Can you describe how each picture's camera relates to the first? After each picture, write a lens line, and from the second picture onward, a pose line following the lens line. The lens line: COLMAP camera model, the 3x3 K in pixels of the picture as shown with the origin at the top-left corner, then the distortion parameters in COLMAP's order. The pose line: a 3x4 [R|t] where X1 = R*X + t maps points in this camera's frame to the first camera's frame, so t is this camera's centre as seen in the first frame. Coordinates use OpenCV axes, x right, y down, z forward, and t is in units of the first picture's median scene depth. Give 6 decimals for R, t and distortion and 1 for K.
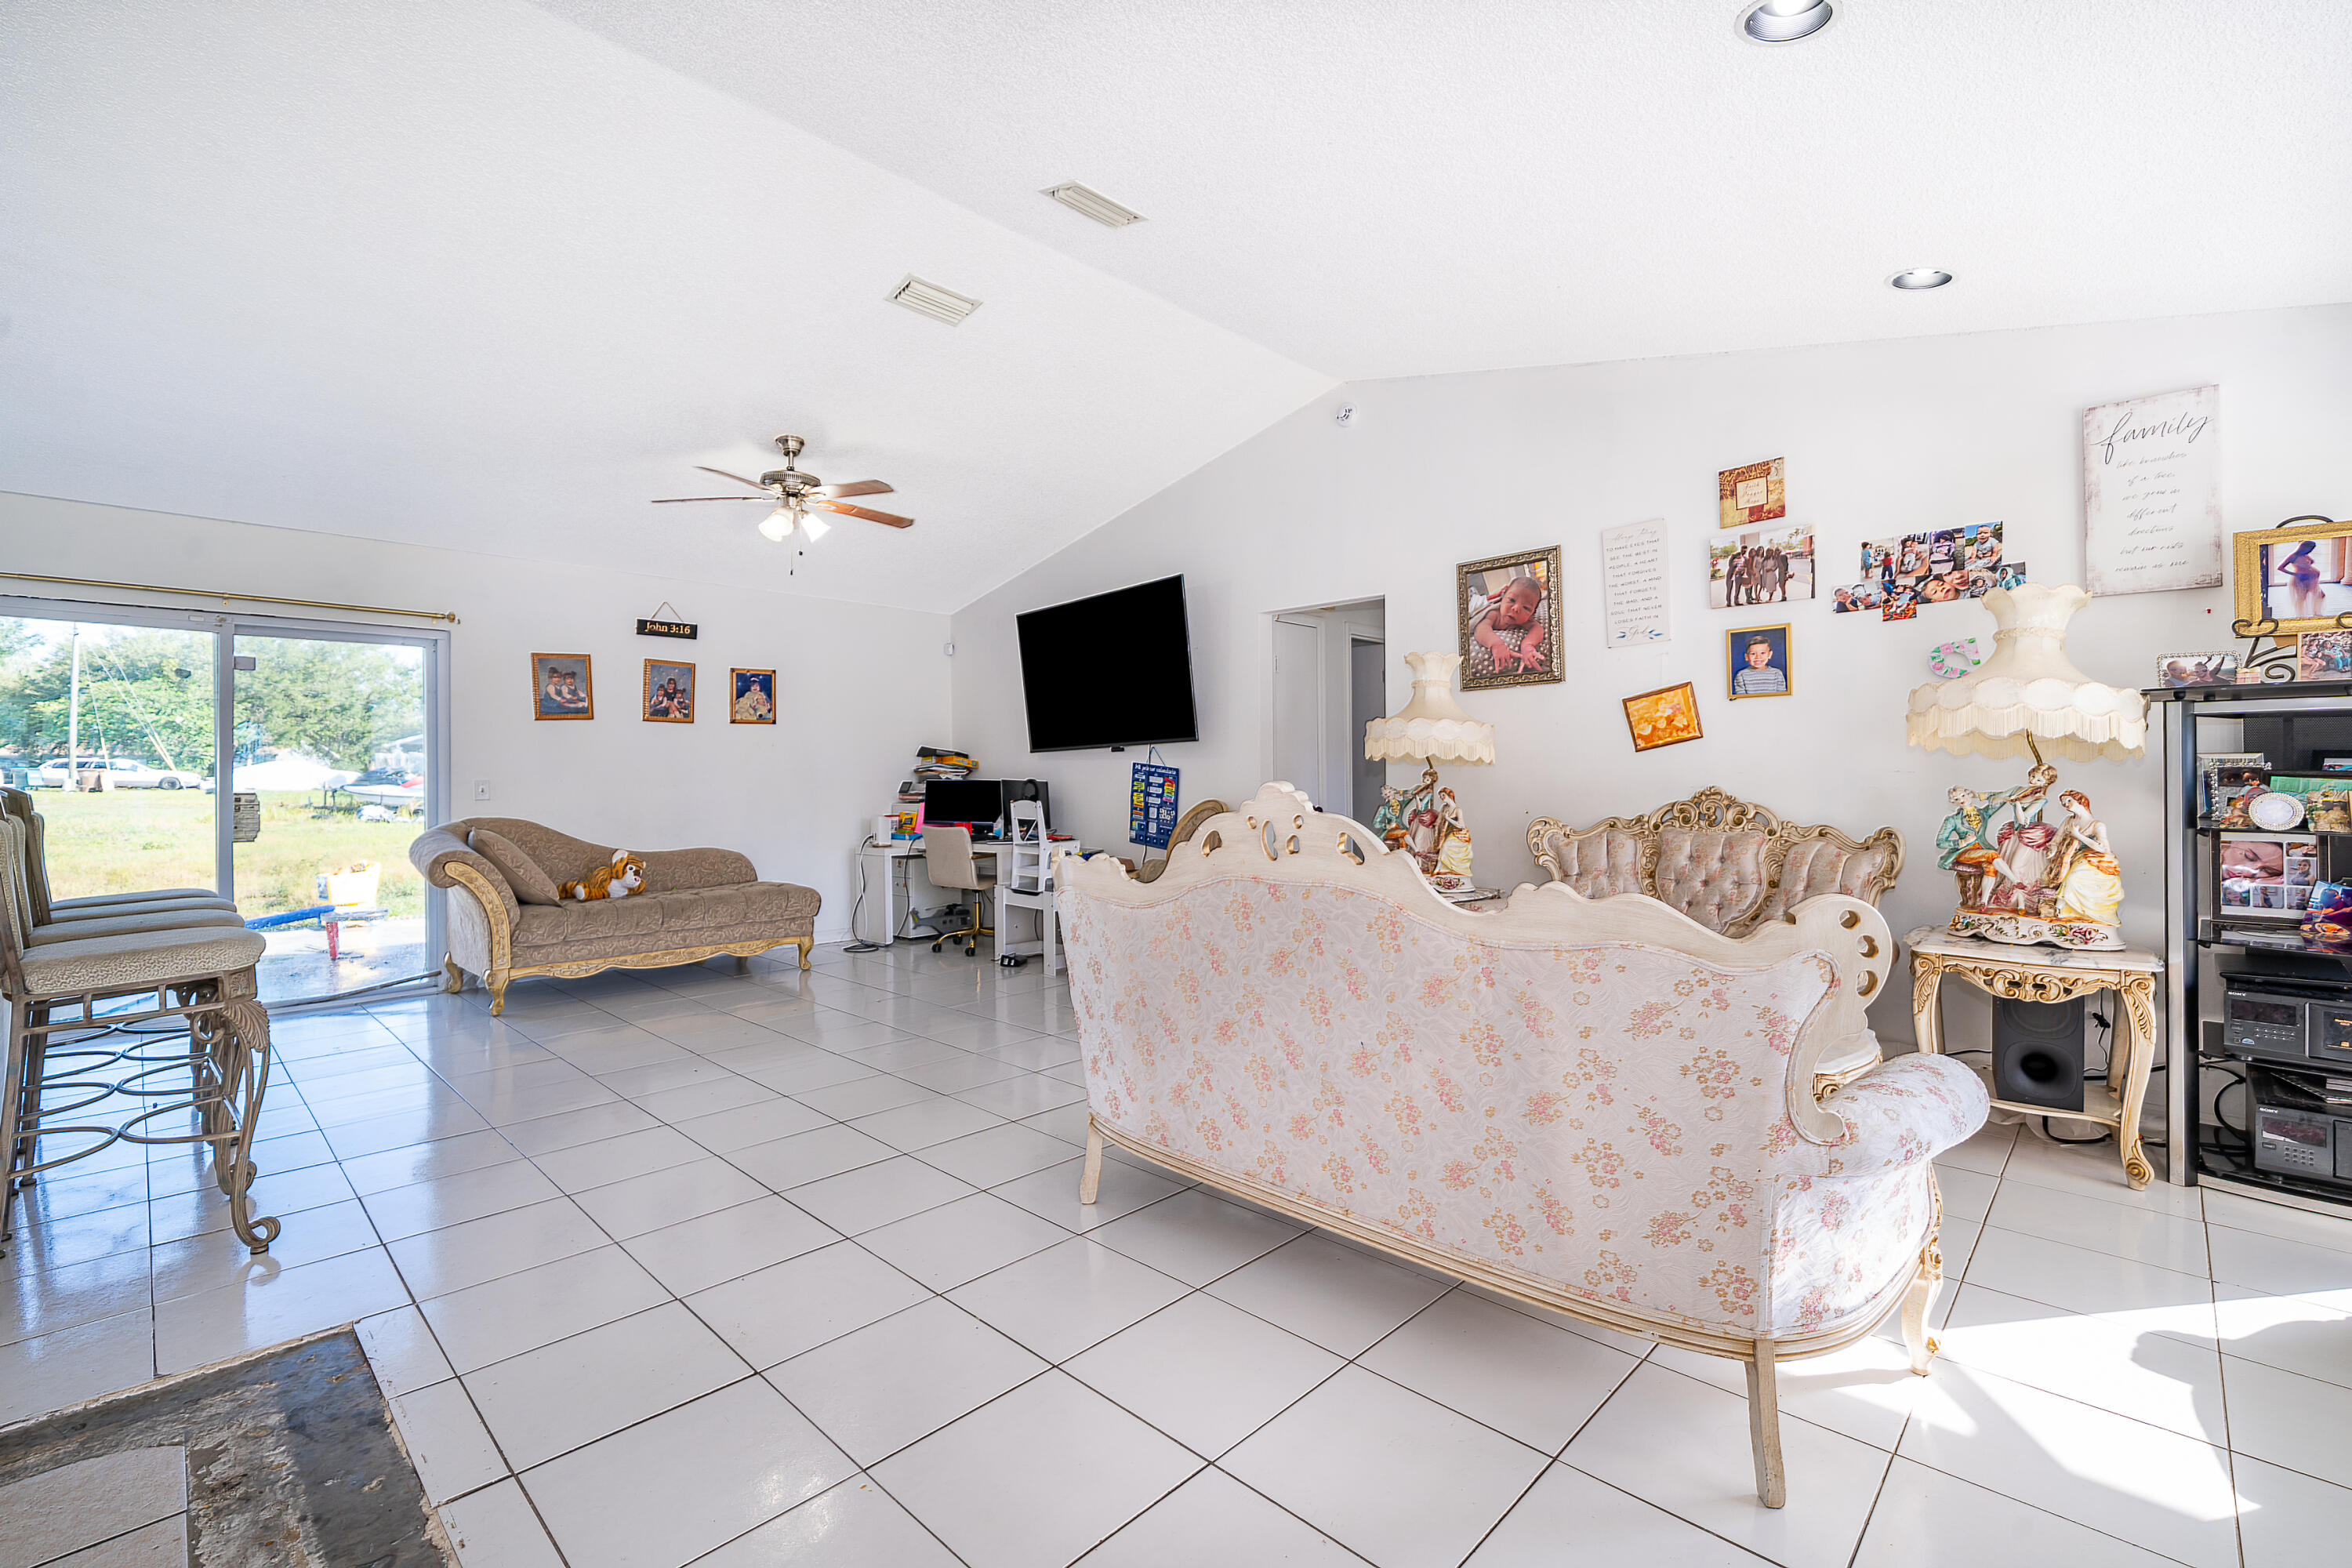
lens RADIAL K [[1014.1, 0, 1172.9], [0, 1014.1, 777.1], [0, 0, 1]] dist [0.000289, -0.000028]
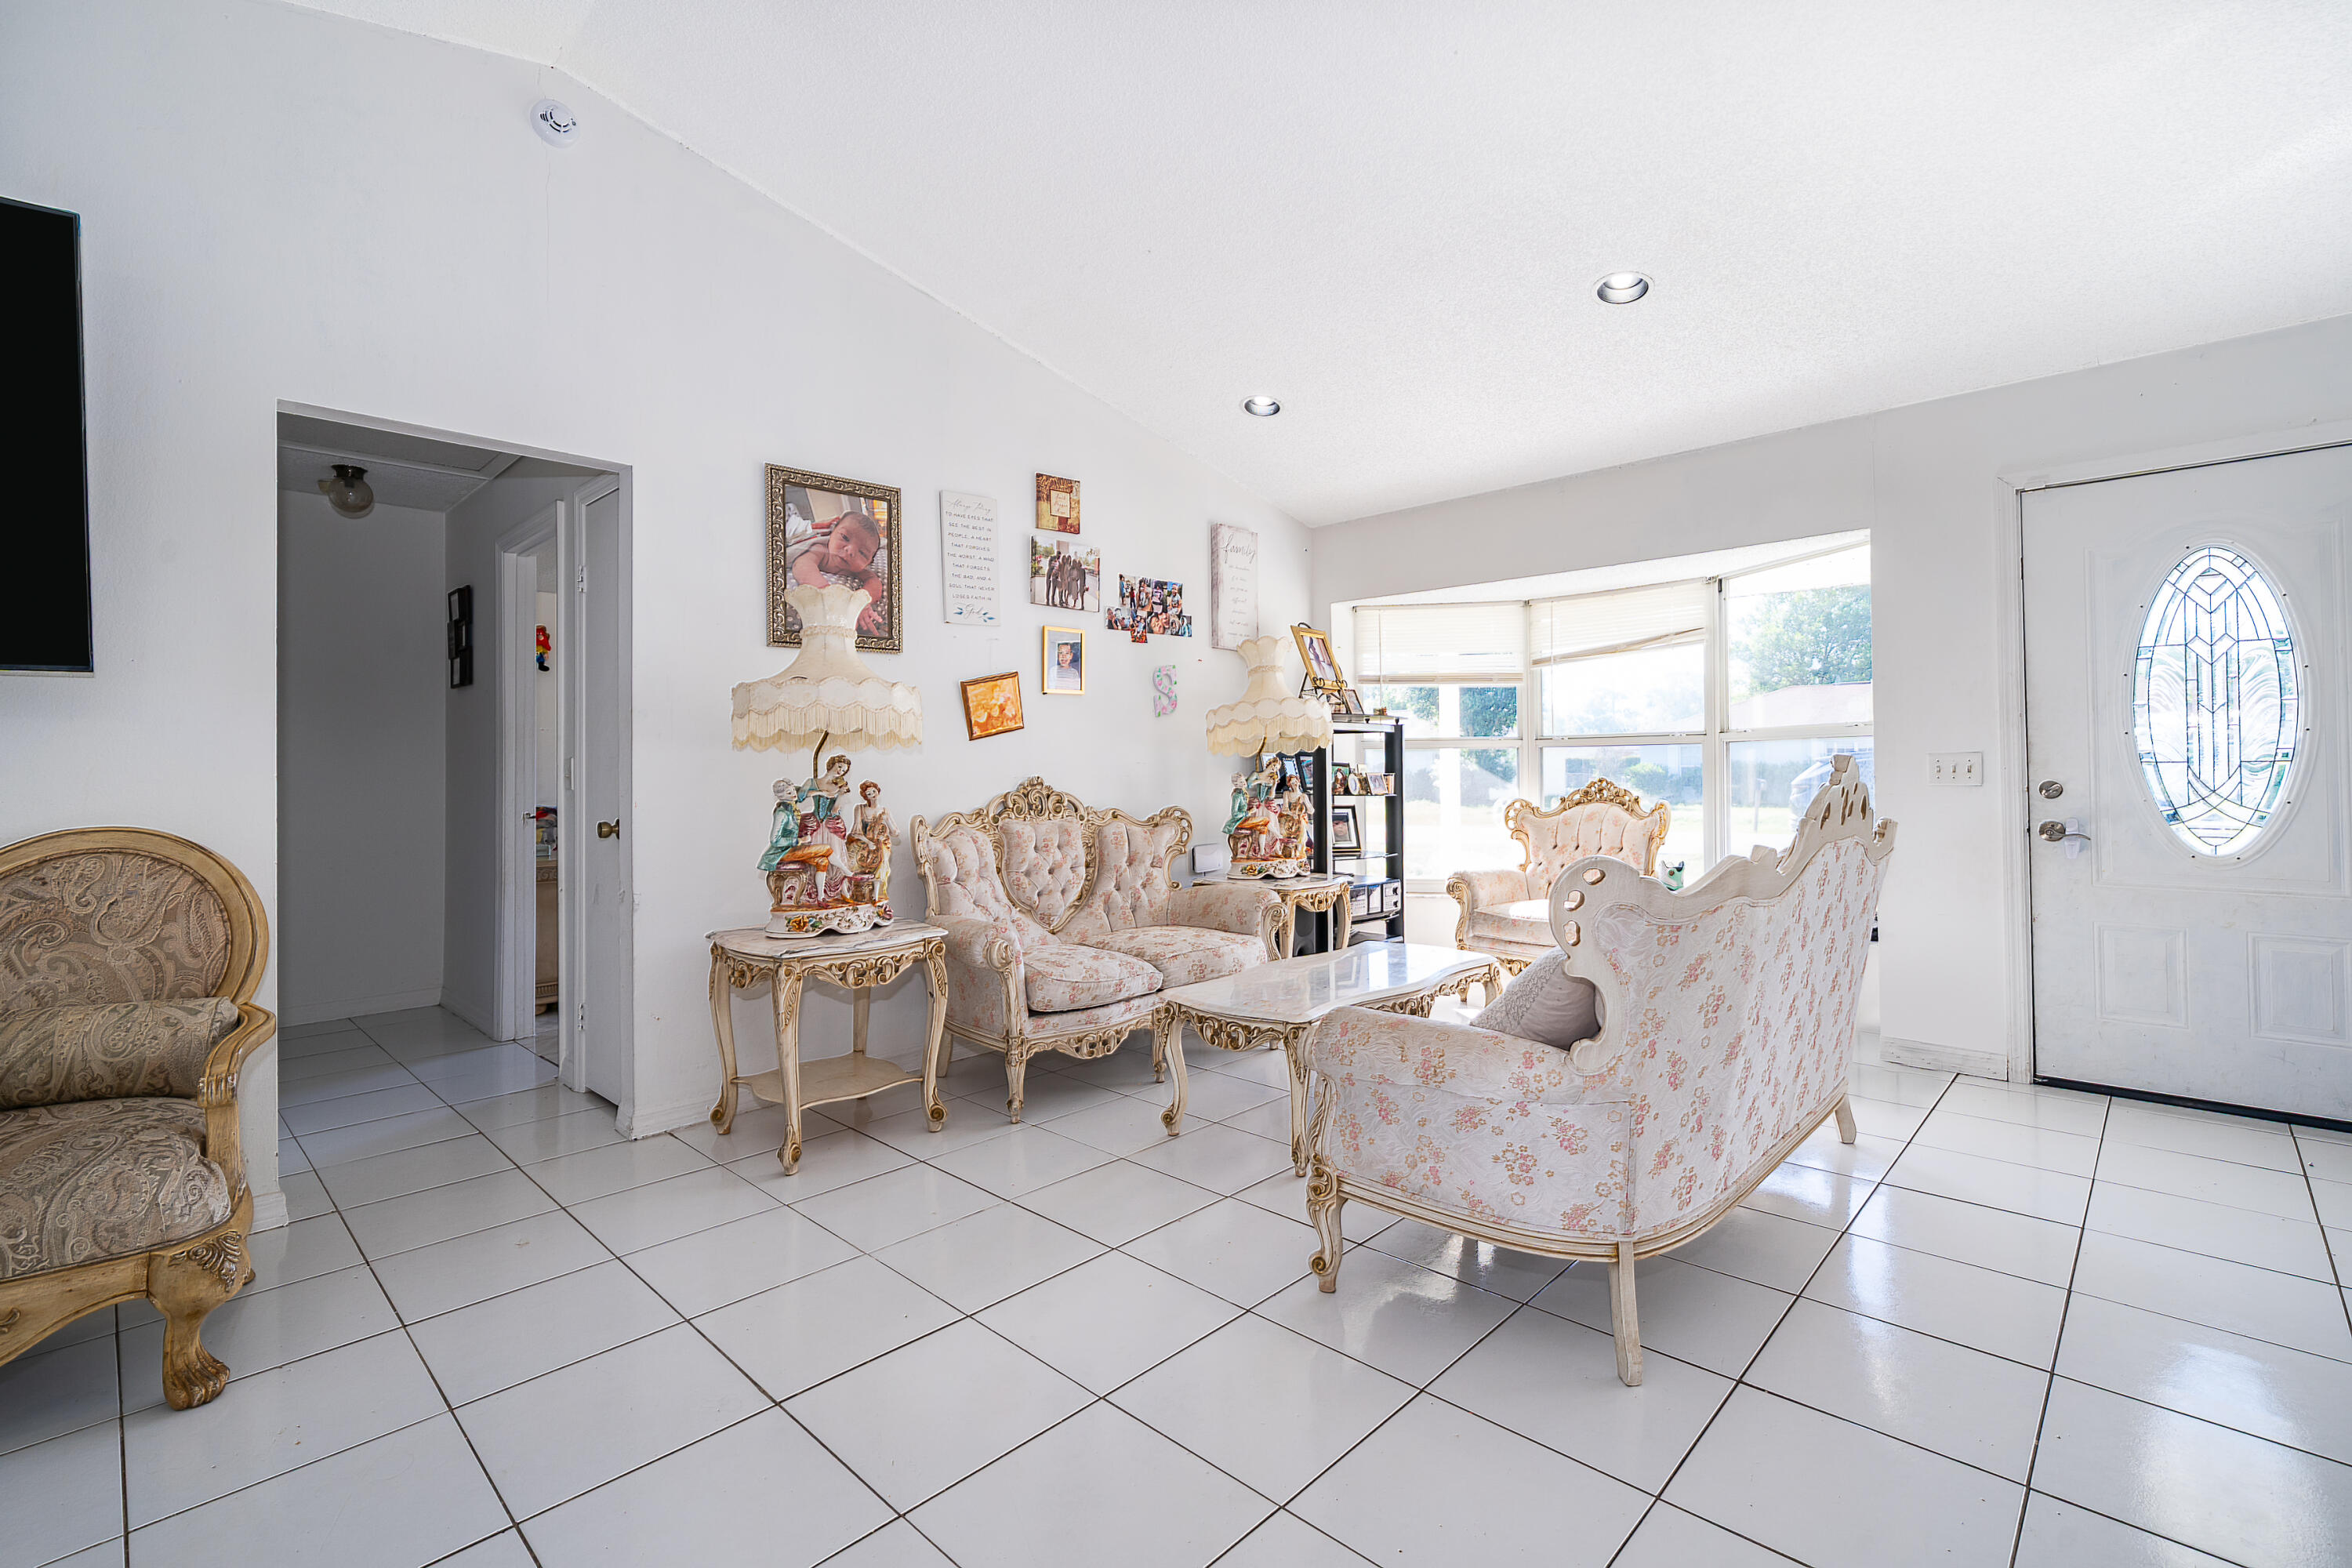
lens RADIAL K [[1043.5, 0, 1173.3], [0, 1043.5, 753.7], [0, 0, 1]] dist [0.000816, 0.000055]
pose [[-0.000640, 0.021658, 0.999765, -0.379311], [0.009643, 0.999719, -0.021651, 0.007490], [-0.999953, 0.009627, -0.000849, 0.629493]]
